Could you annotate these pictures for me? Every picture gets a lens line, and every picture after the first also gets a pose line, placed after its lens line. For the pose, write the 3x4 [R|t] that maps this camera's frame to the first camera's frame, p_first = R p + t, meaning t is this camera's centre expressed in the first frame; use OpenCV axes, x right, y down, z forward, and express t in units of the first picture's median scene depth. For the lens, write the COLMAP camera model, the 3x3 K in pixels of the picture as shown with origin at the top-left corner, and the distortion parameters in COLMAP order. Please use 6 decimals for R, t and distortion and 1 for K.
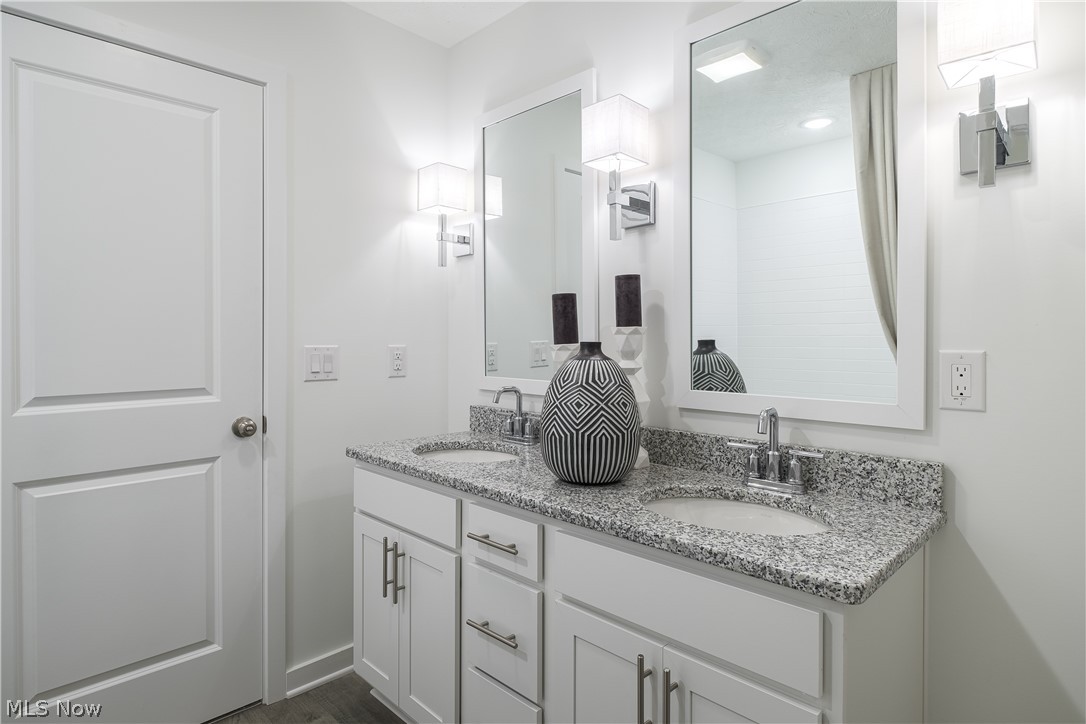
lens RADIAL K [[584.1, 0, 539.8], [0, 584.1, 345.0], [0, 0, 1]] dist [-0.000904, 0.000340]
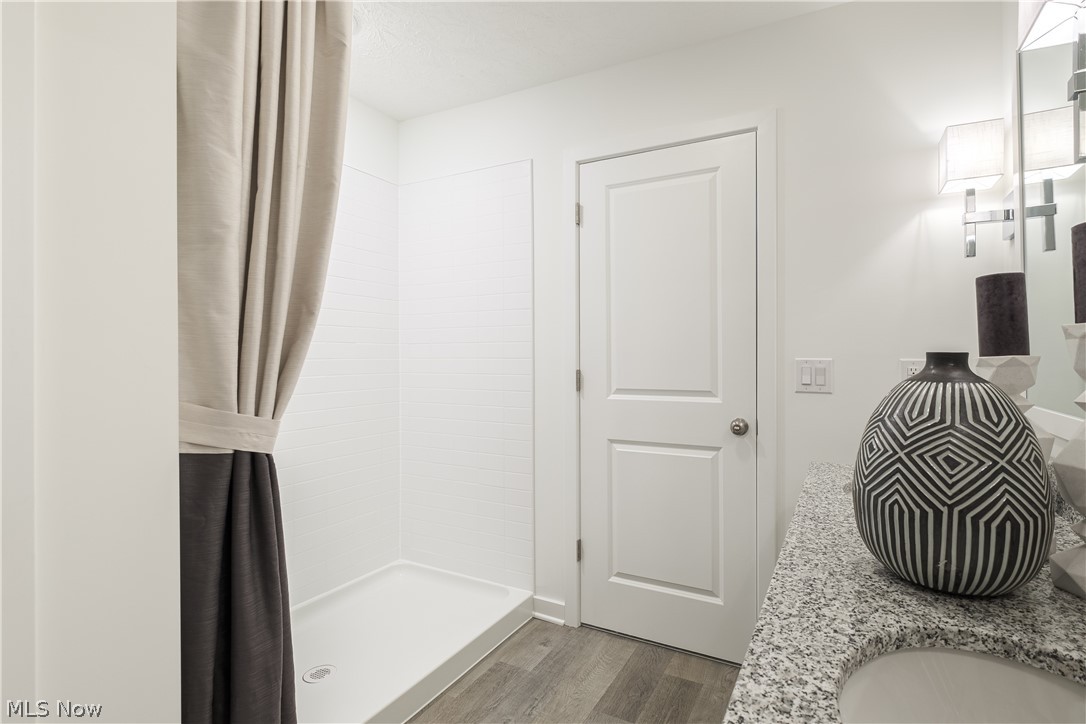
lens RADIAL K [[486.8, 0, 543.1], [0, 486.8, 356.6], [0, 0, 1]] dist [0.000083, -0.000649]
pose [[0.336076, 0.002966, -0.941830, 0.344851], [-0.008195, 0.999966, 0.000225, 0.001932], [0.941799, 0.007642, 0.336089, 0.351826]]
